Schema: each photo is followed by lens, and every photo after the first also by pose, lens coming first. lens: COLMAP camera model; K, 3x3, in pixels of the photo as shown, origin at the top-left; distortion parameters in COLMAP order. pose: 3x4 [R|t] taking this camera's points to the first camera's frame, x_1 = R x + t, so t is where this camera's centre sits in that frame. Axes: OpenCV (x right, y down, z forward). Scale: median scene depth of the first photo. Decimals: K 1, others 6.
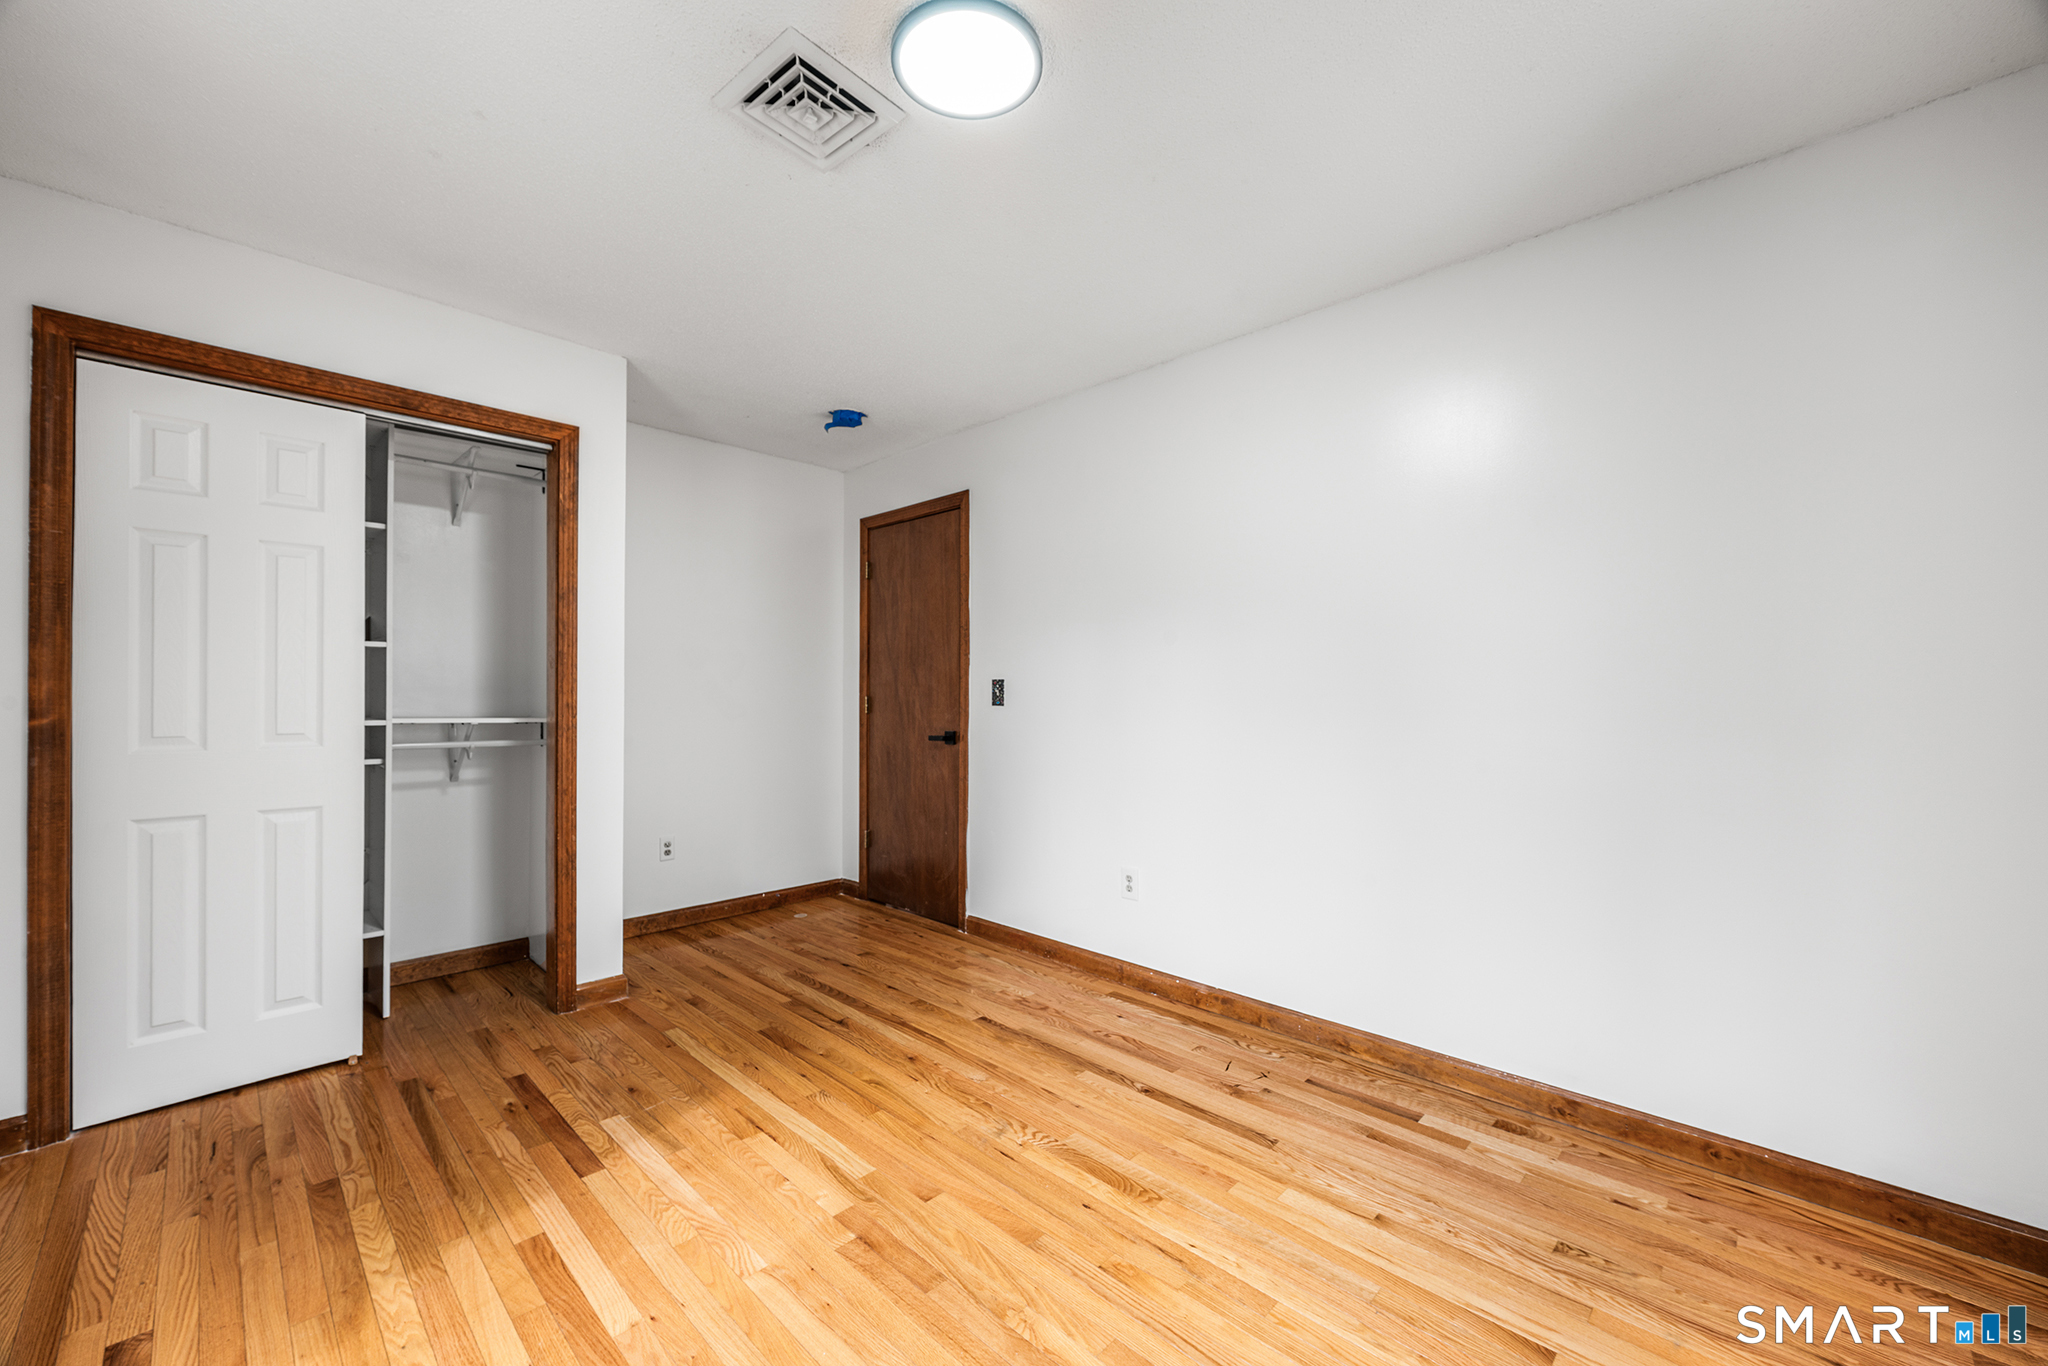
lens RADIAL K [[801.2, 0, 1030.8], [0, 801.2, 697.9], [0, 0, 1]] dist [-0.001600, -0.000340]
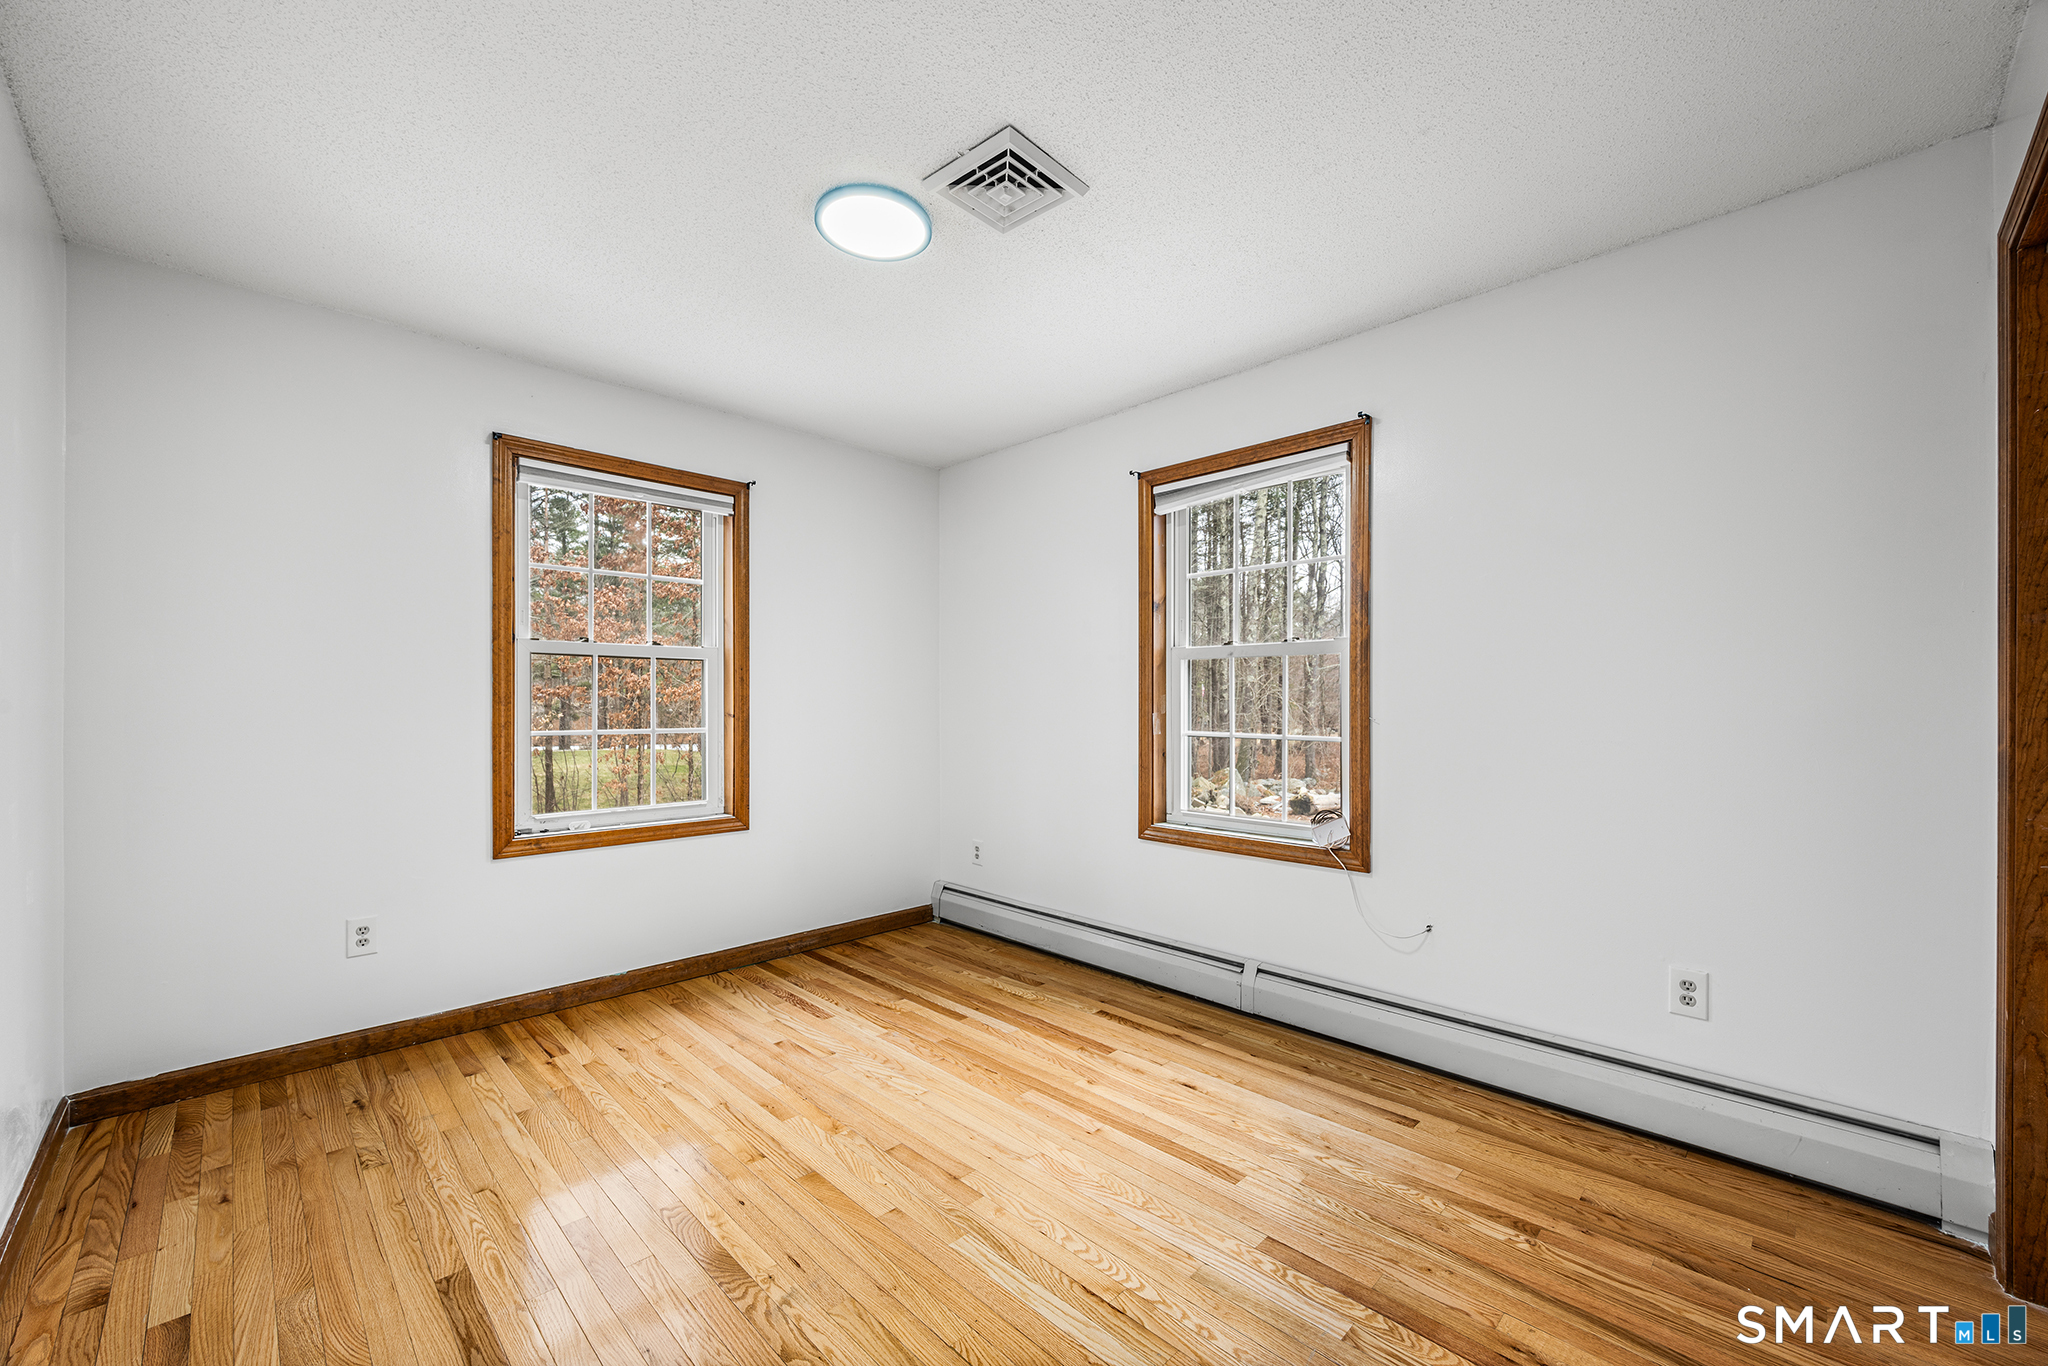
lens RADIAL K [[801.2, 0, 1030.8], [0, 801.2, 697.9], [0, 0, 1]] dist [-0.001600, -0.000340]
pose [[-0.999659, 0.000741, 0.026088, -0.313811], [0.000909, 0.999979, 0.006418, -0.022843], [-0.026083, 0.006440, -0.999639, 1.920084]]
